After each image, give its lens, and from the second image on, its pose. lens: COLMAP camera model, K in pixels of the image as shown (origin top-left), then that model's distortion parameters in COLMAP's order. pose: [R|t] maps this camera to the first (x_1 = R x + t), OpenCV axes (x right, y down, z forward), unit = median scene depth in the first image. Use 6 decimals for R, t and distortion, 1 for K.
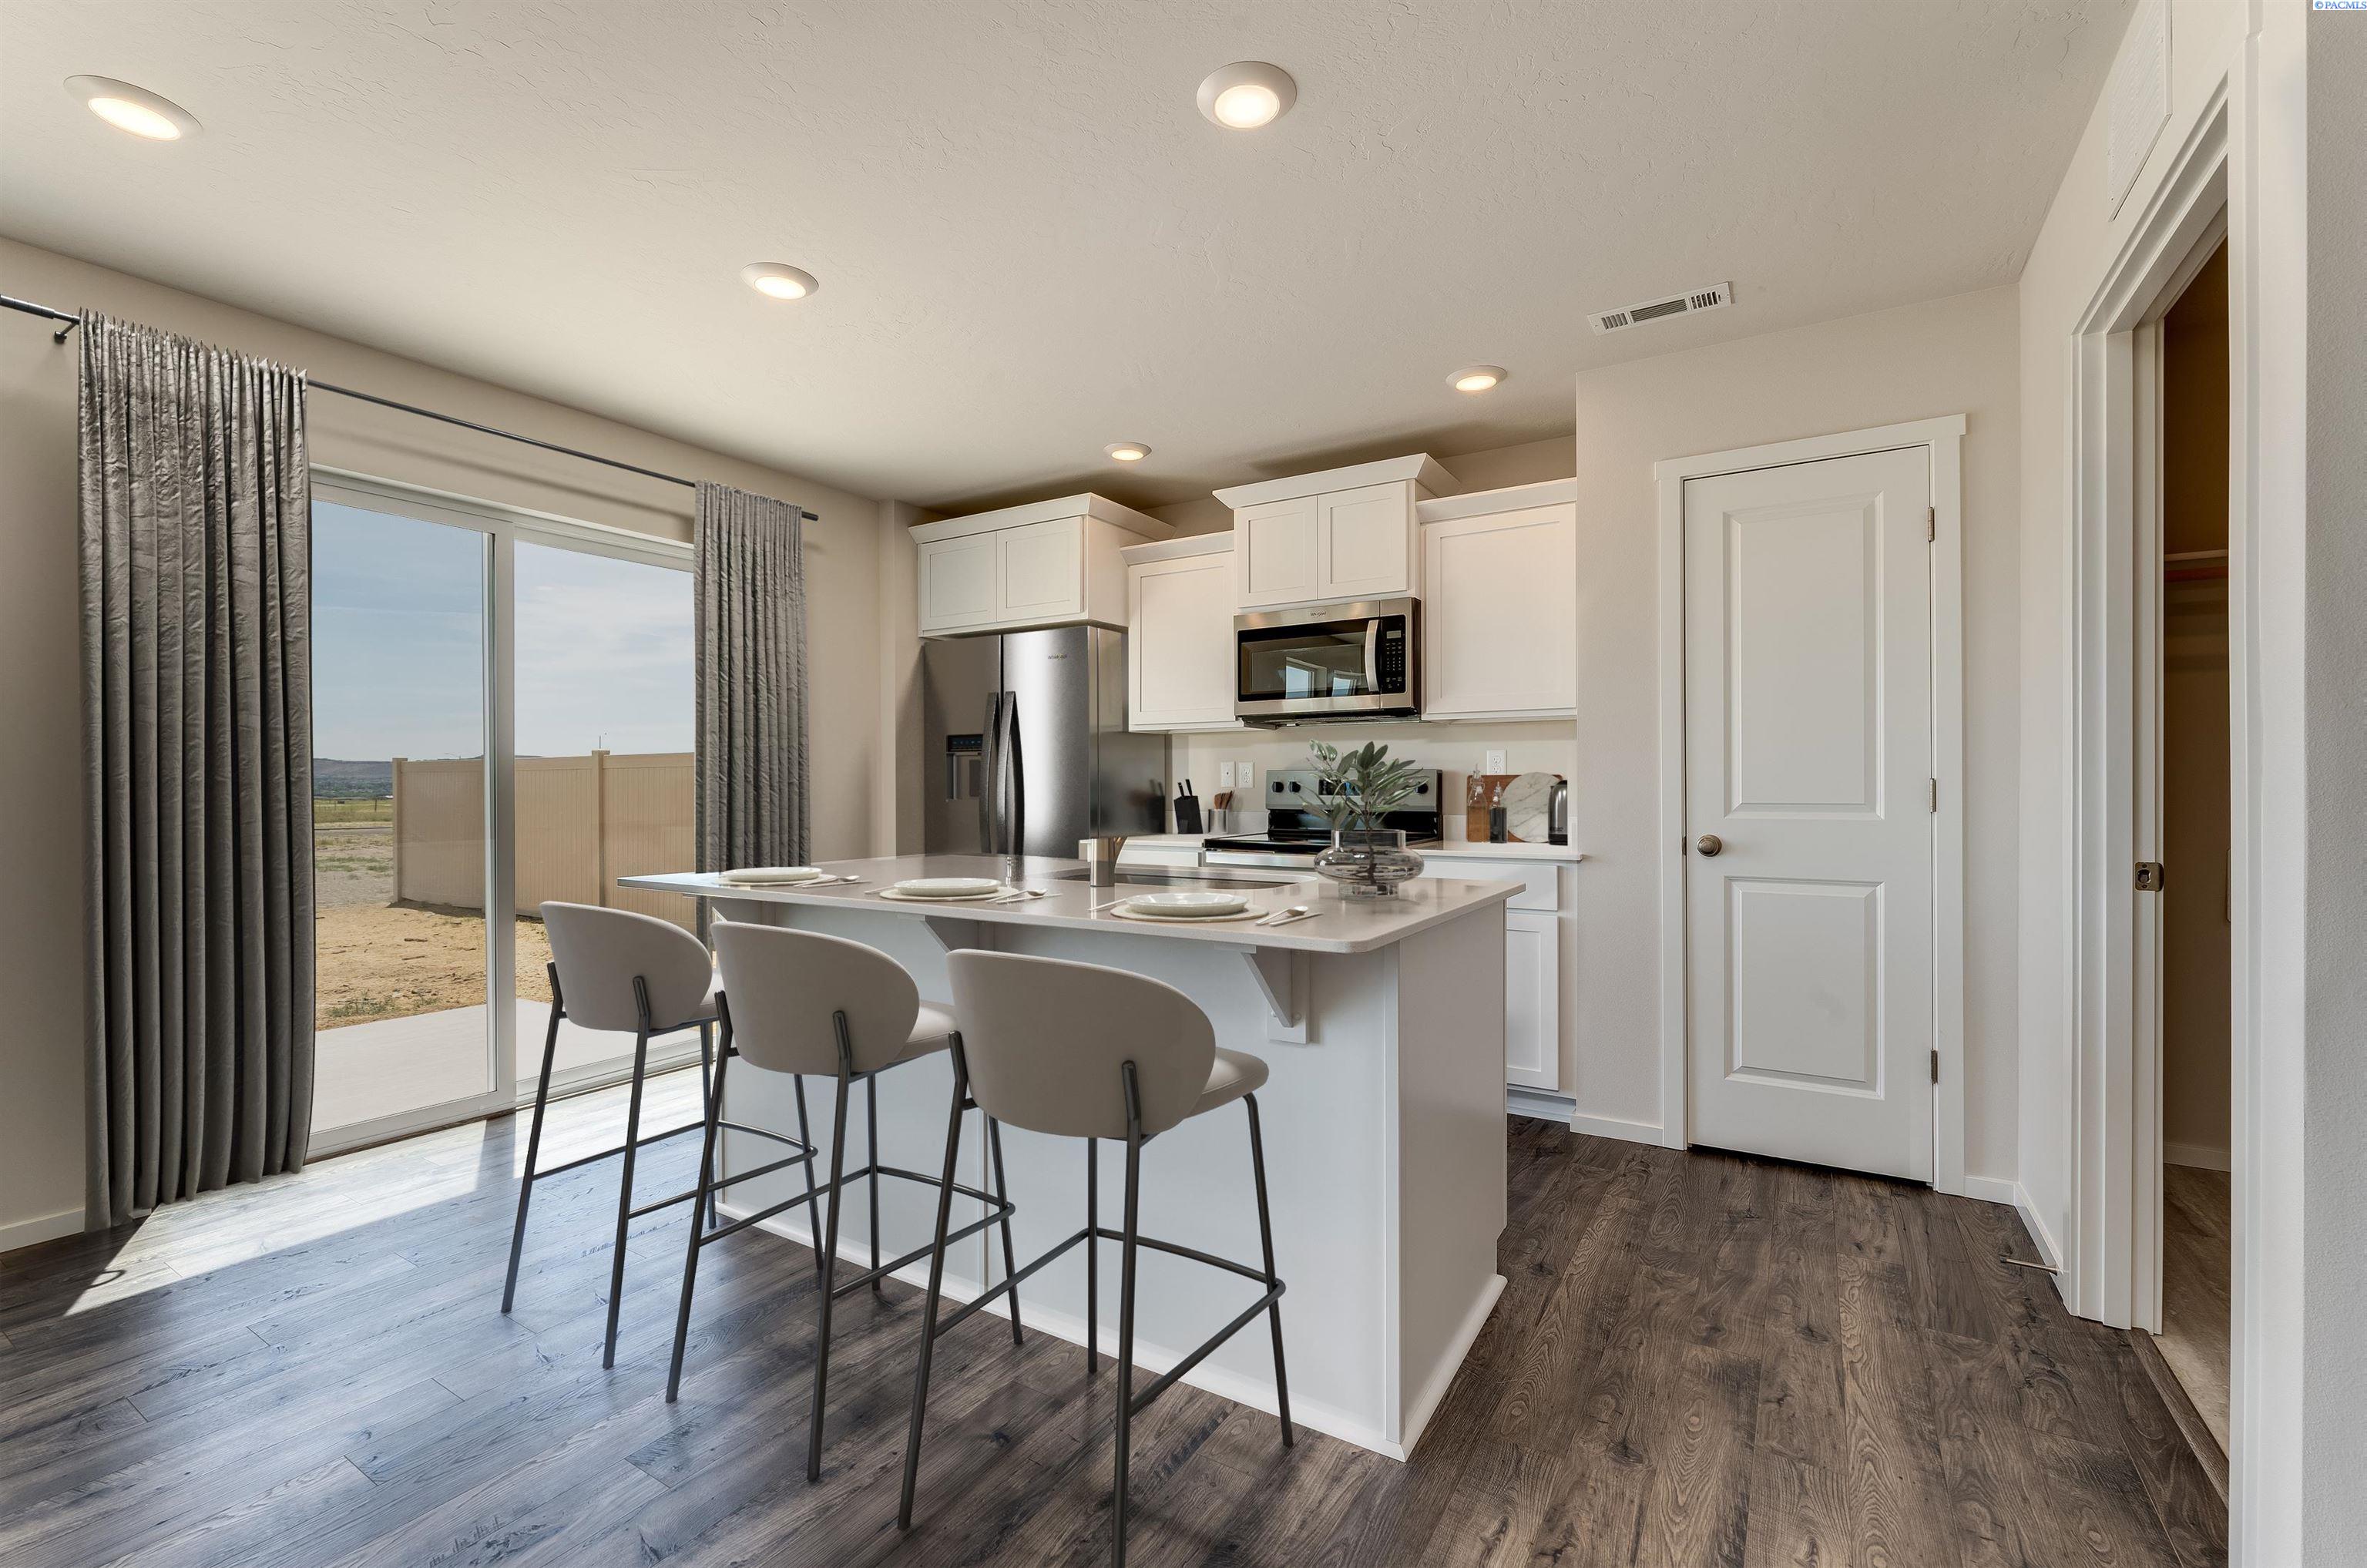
lens RADIAL K [[945.7, 0, 1216.2], [0, 945.7, 785.9], [0, 0, 1]] dist [-0.001173, -0.000397]
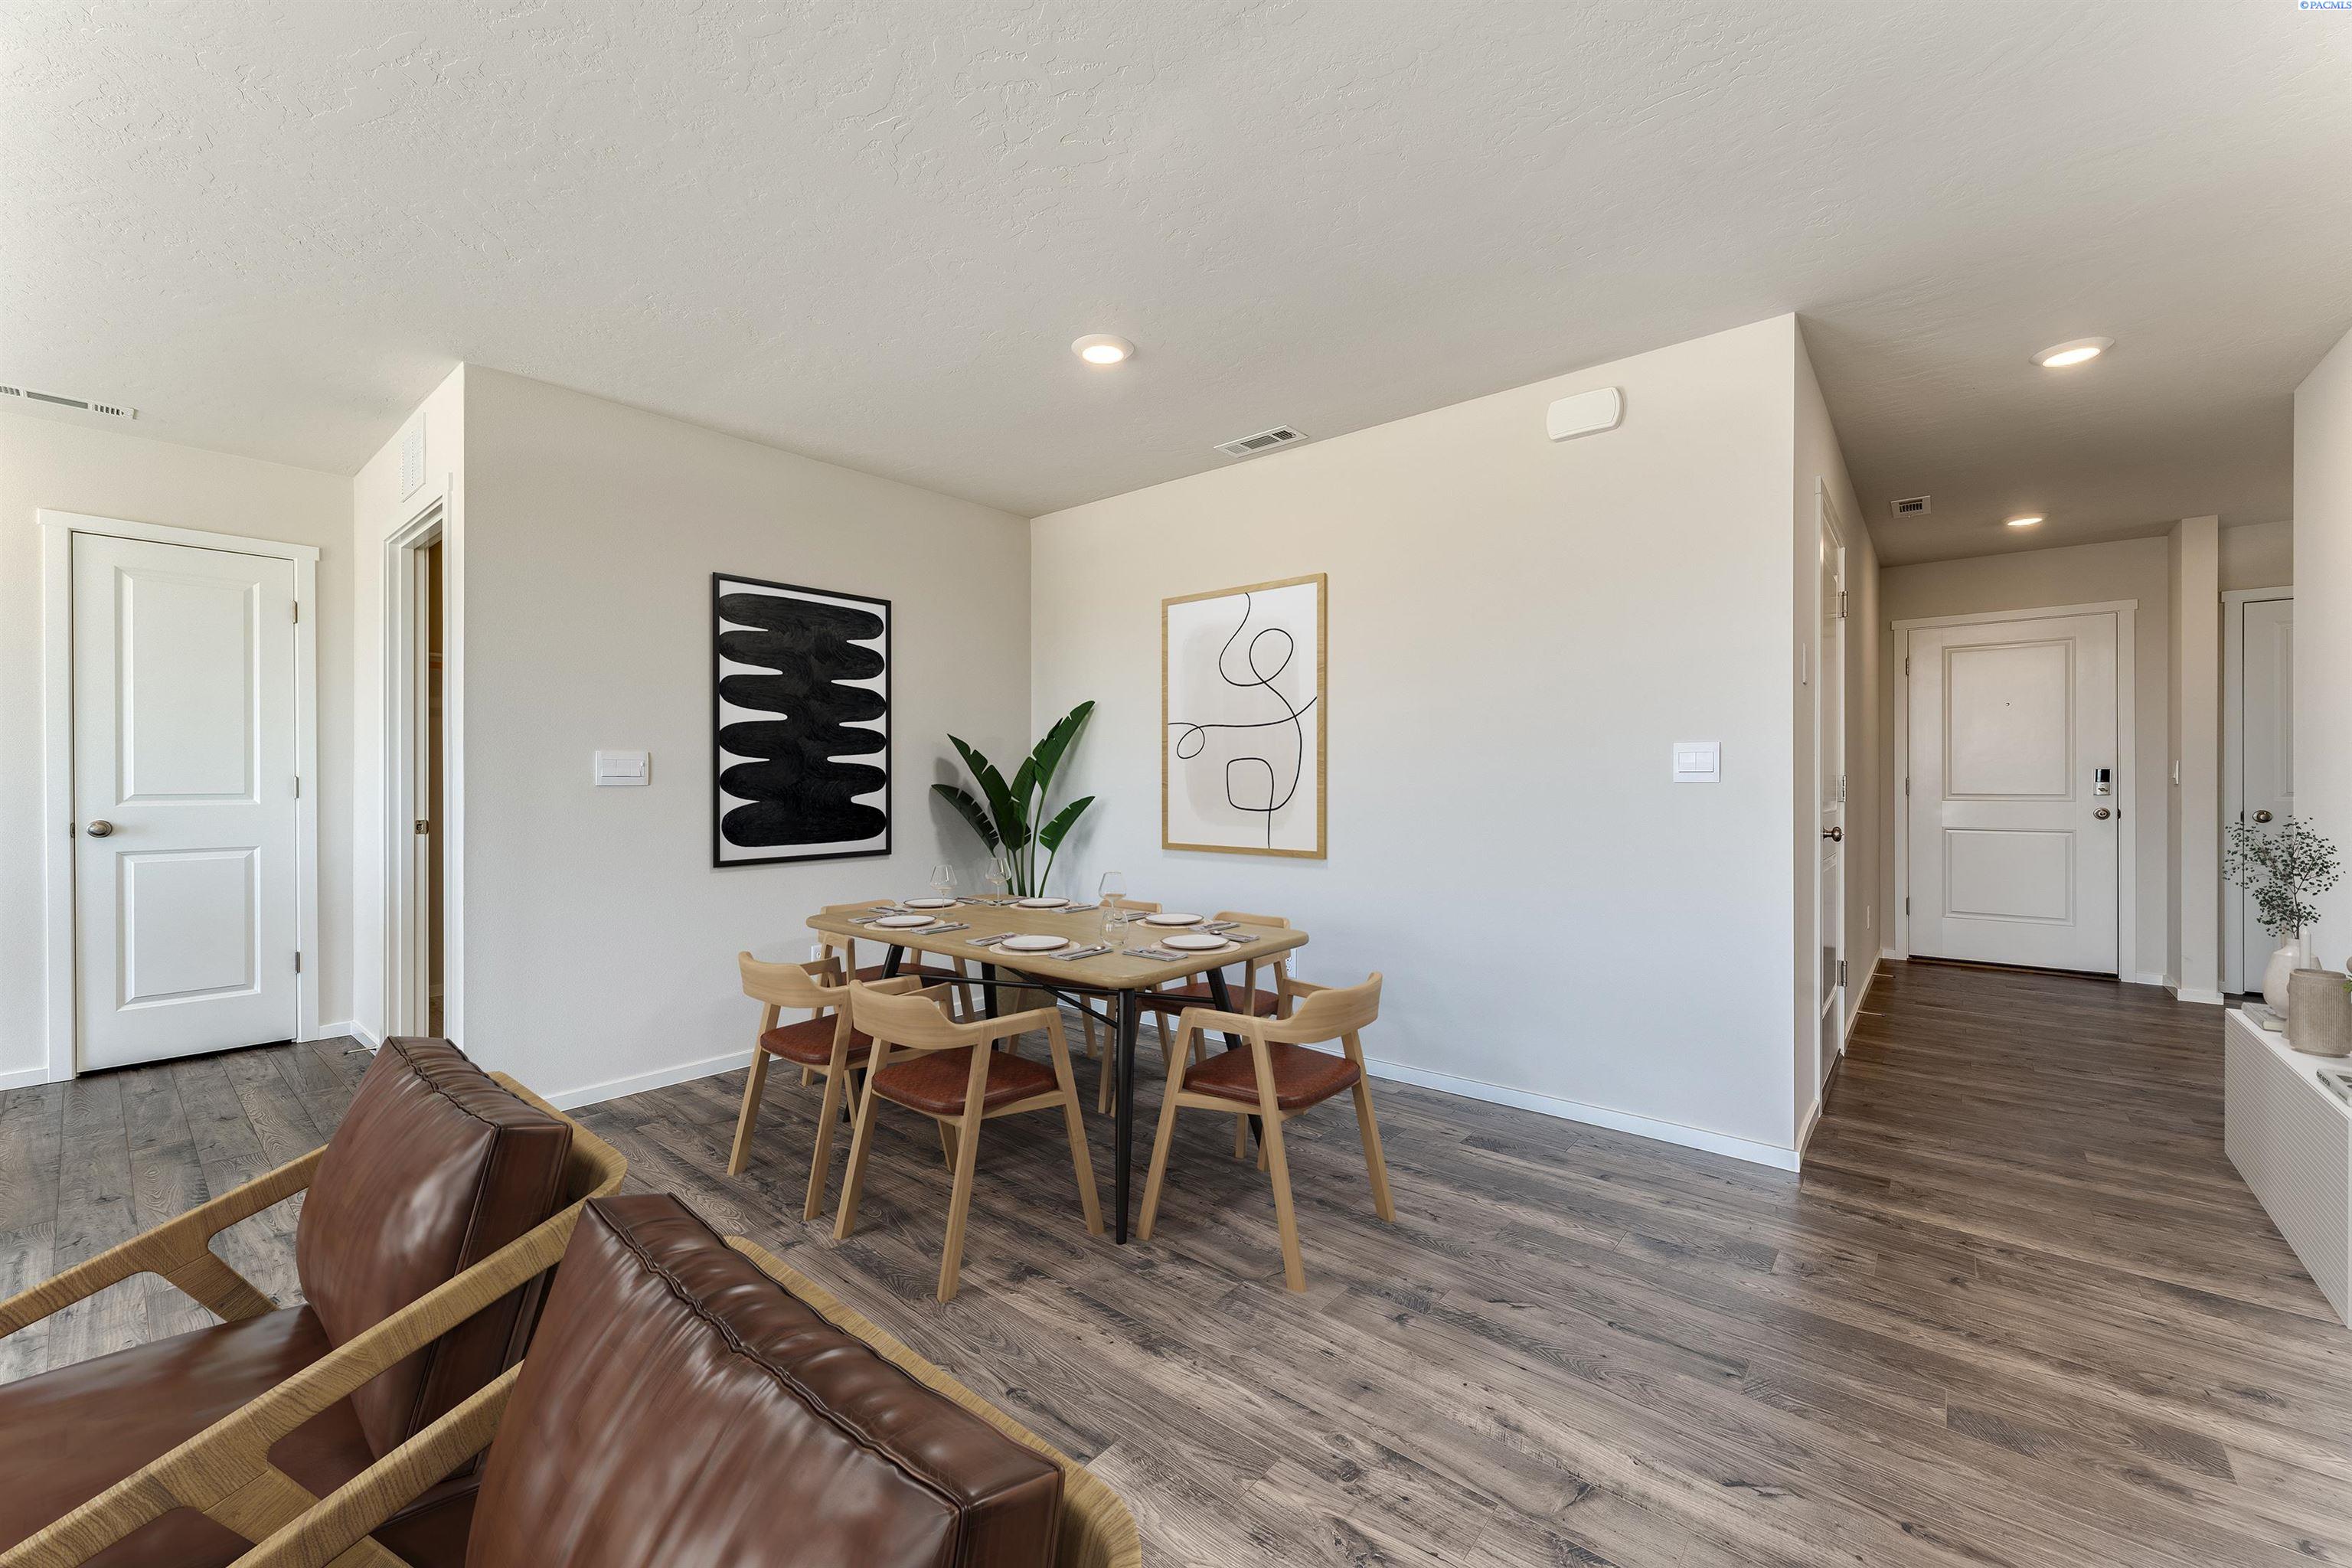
lens RADIAL K [[939.7, 0, 1208.5], [0, 939.7, 785.9], [0, 0, 1]] dist [-0.001173, -0.000397]
pose [[0.120240, -0.001777, 0.992743, -0.574632], [-0.000595, 0.999998, 0.001863, 0.003122], [-0.992745, -0.000815, 0.120238, -0.653451]]
